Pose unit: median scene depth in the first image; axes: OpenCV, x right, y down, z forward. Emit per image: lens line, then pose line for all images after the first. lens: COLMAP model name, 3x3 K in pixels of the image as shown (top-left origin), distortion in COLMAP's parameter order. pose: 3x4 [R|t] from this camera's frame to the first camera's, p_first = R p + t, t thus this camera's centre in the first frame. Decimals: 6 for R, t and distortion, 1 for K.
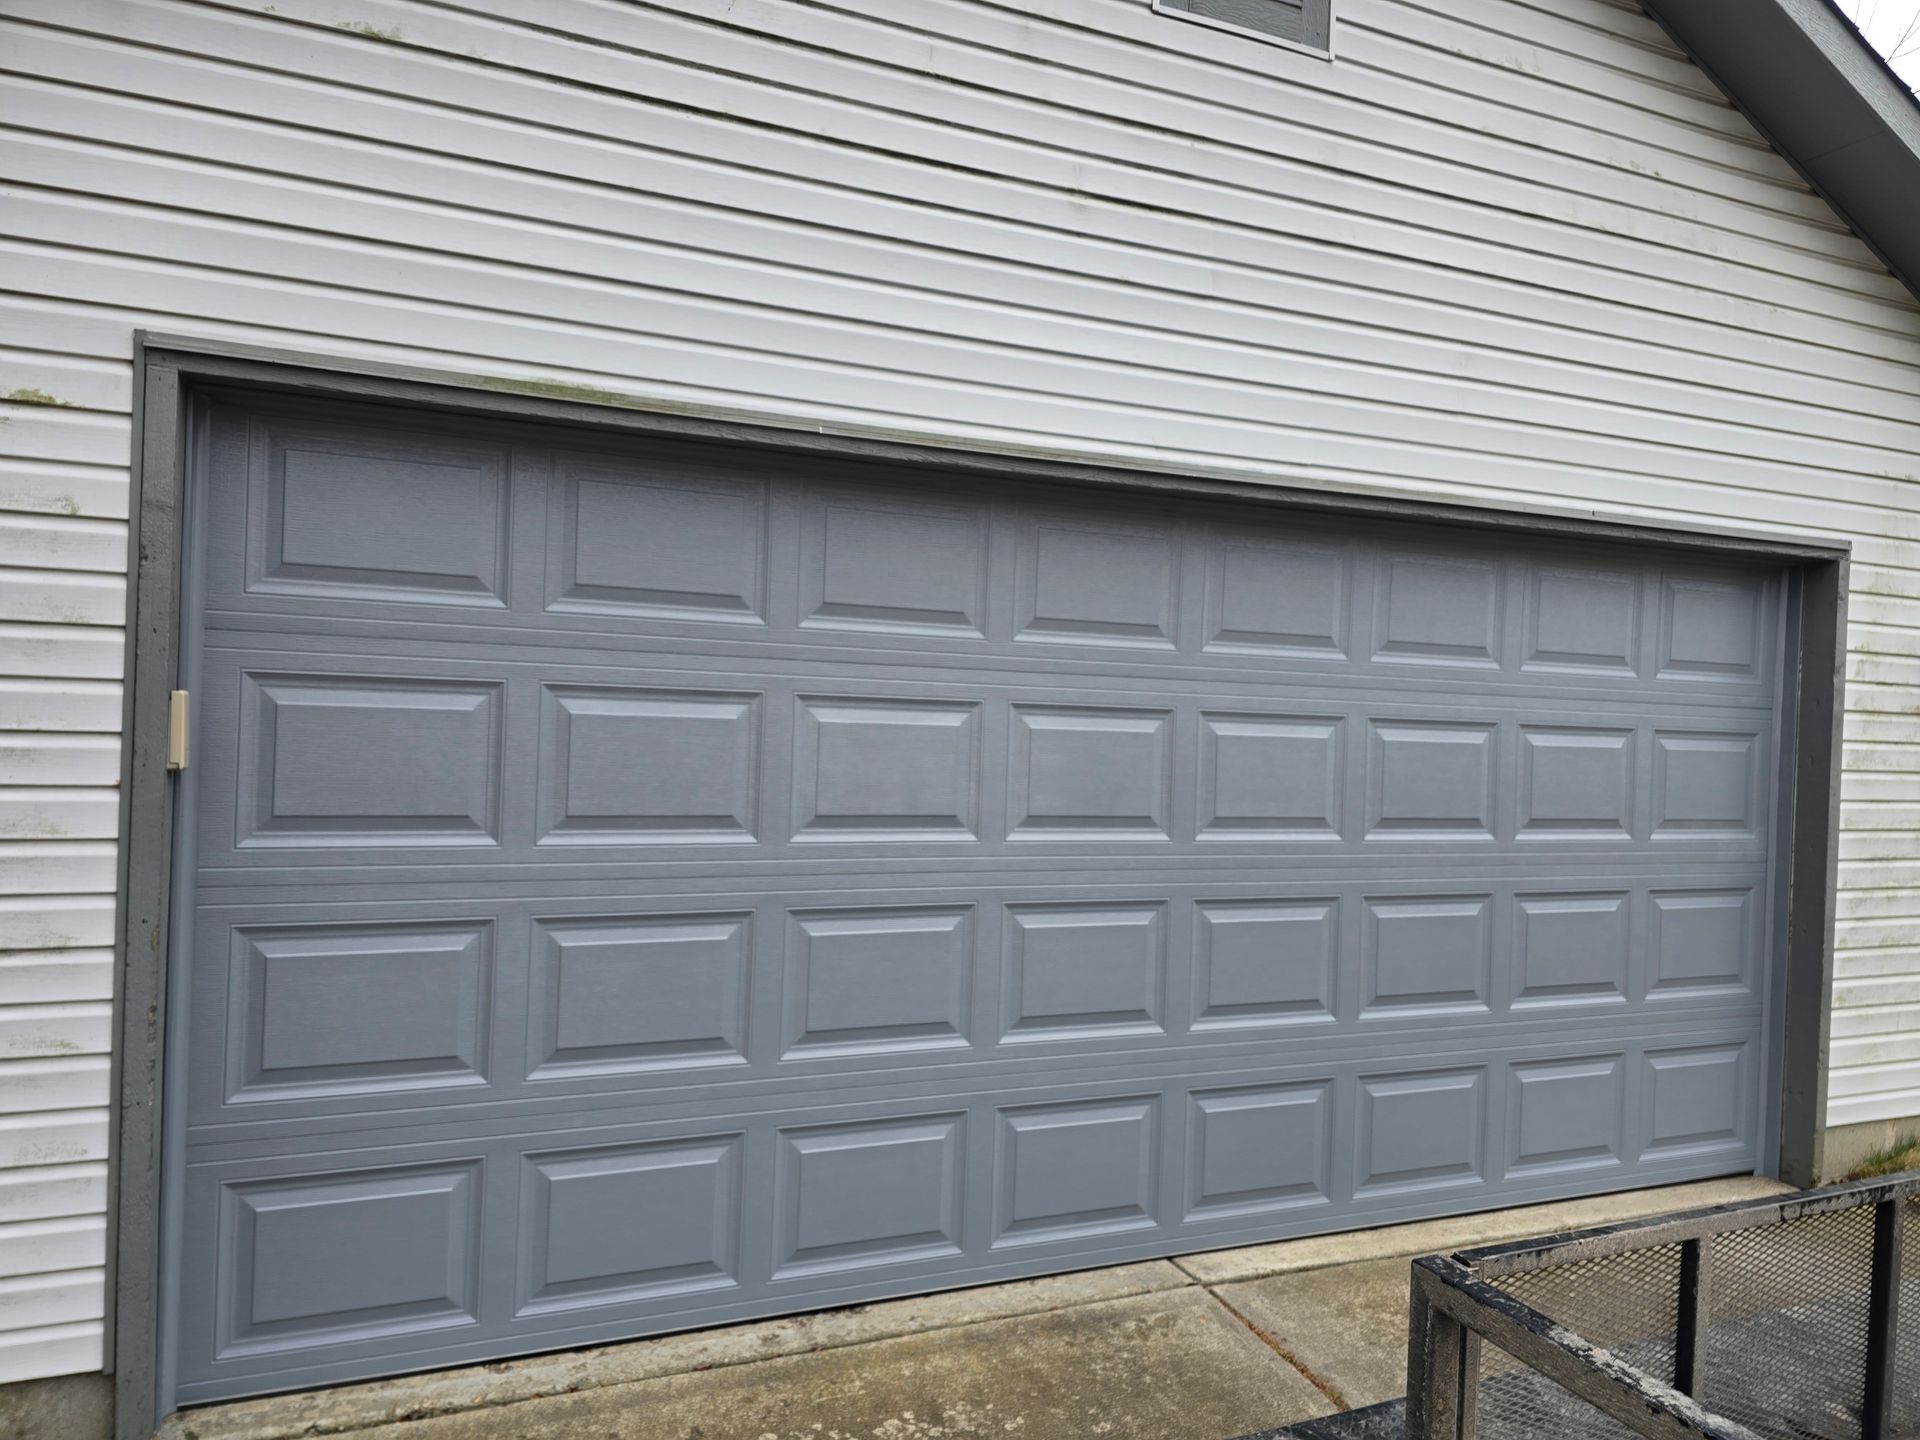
lens RADIAL K [[1287.5, 0, 960.0], [0, 1287.5, 720.0], [0, 0, 1]] dist [0.045648, -0.038388]
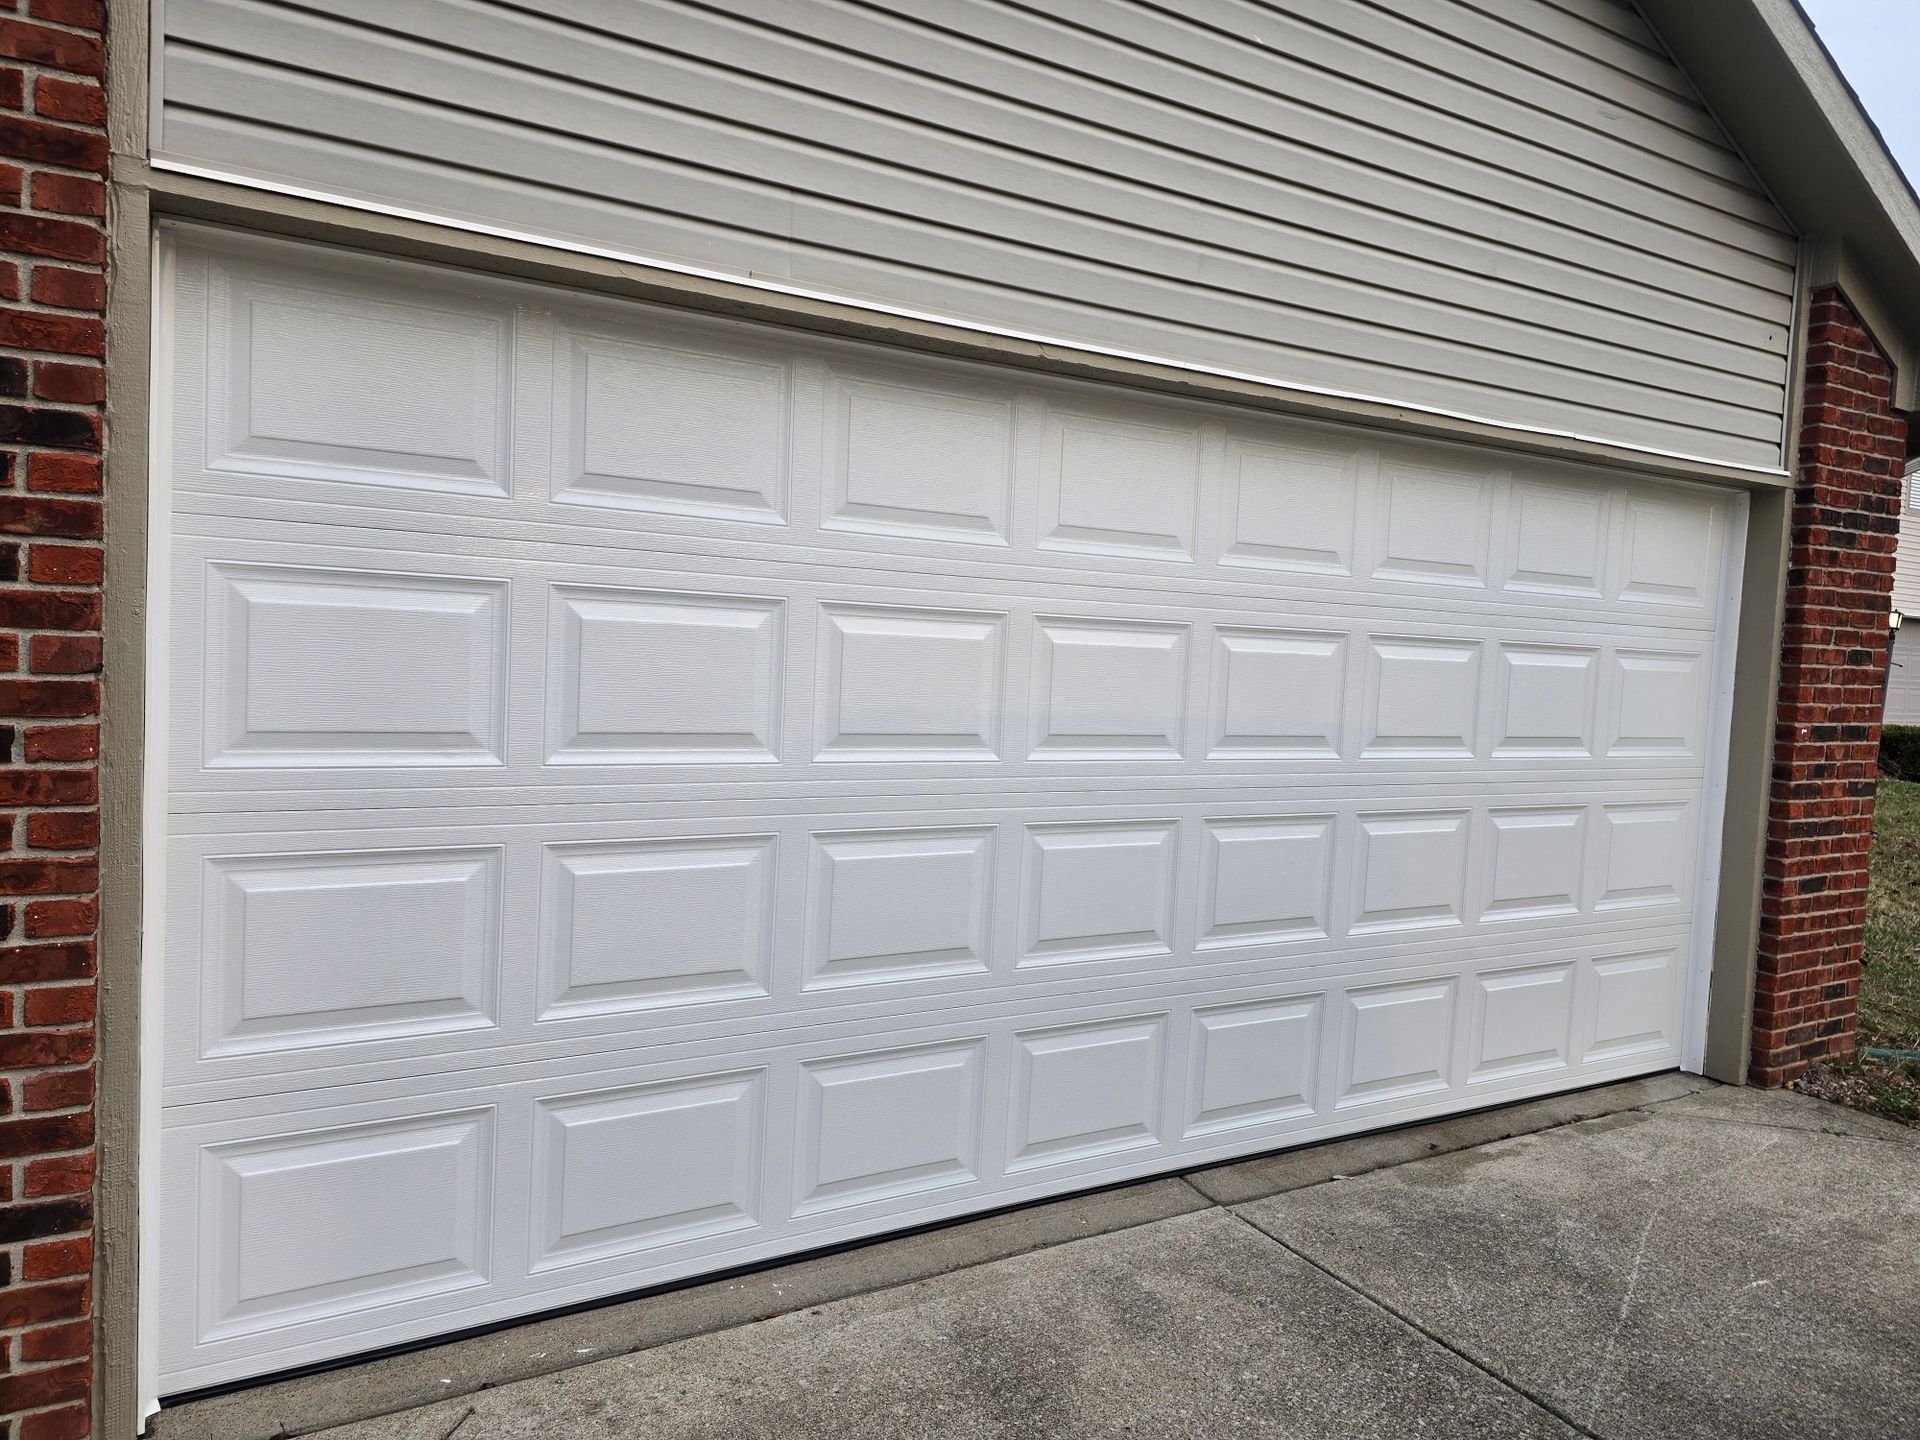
lens RADIAL K [[1546.2, 0, 967.3], [0, 1546.2, 753.9], [0, 0, 1]] dist [0.119027, -0.157642]
pose [[0.976322, -0.001054, 0.216321, -0.261608], [-0.018036, 0.996110, 0.086252, -0.009287], [-0.215571, -0.088111, 0.972505, -0.112297]]
